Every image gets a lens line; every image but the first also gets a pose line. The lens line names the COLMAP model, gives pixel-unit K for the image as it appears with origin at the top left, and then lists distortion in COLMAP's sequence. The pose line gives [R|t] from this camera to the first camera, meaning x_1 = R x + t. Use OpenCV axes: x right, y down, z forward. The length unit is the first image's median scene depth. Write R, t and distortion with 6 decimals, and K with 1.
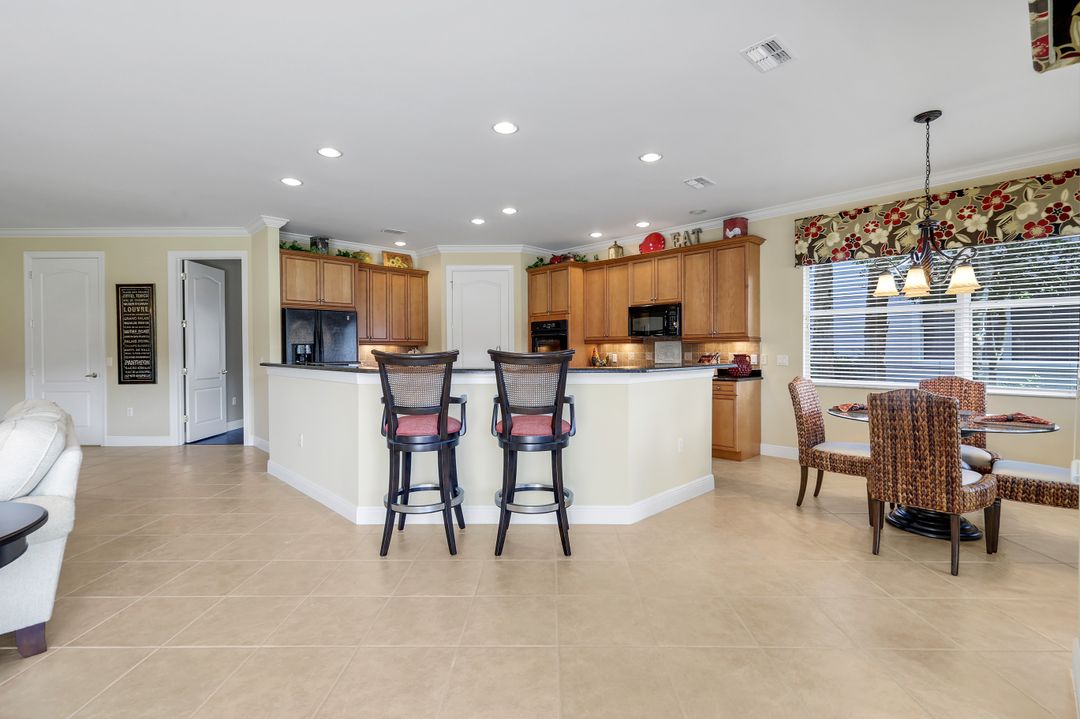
lens RADIAL K [[479.3, 0, 546.2], [0, 479.3, 355.9], [0, 0, 1]] dist [0.002447, 0.001531]
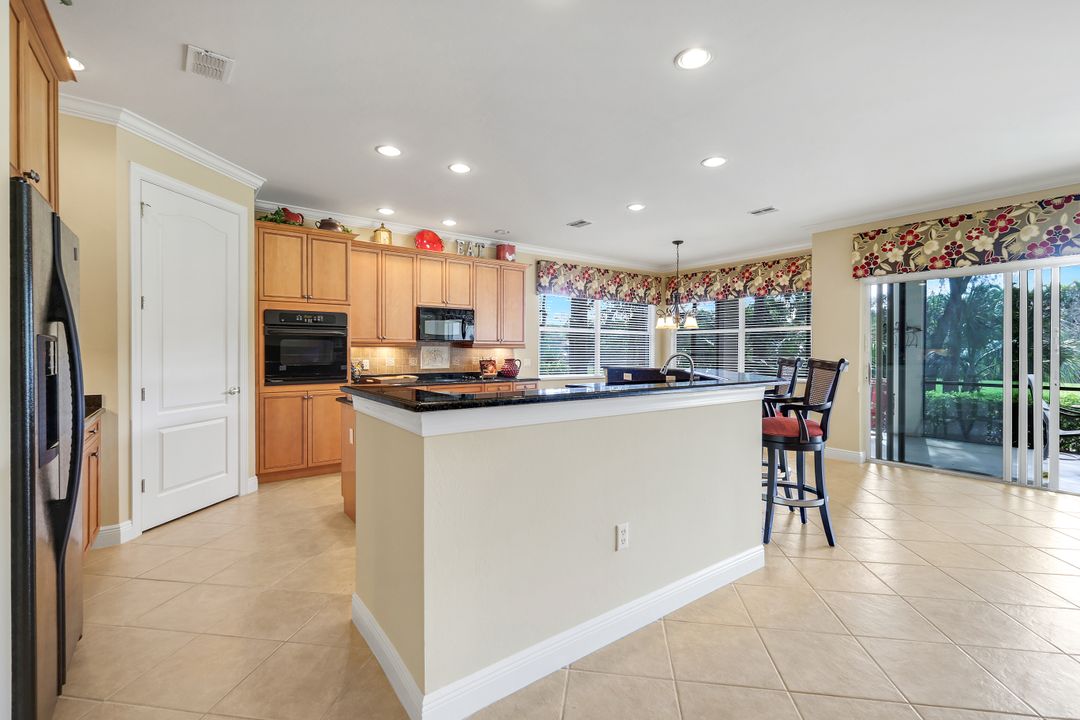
lens RADIAL K [[479.3, 0, 539.3], [0, 479.3, 356.4], [0, 0, 1]] dist [0.002447, 0.001531]
pose [[0.155768, -0.001529, 0.987792, -0.715797], [0.008925, 0.999960, 0.000141, -0.009229], [-0.987753, 0.008794, 0.155775, 0.693805]]
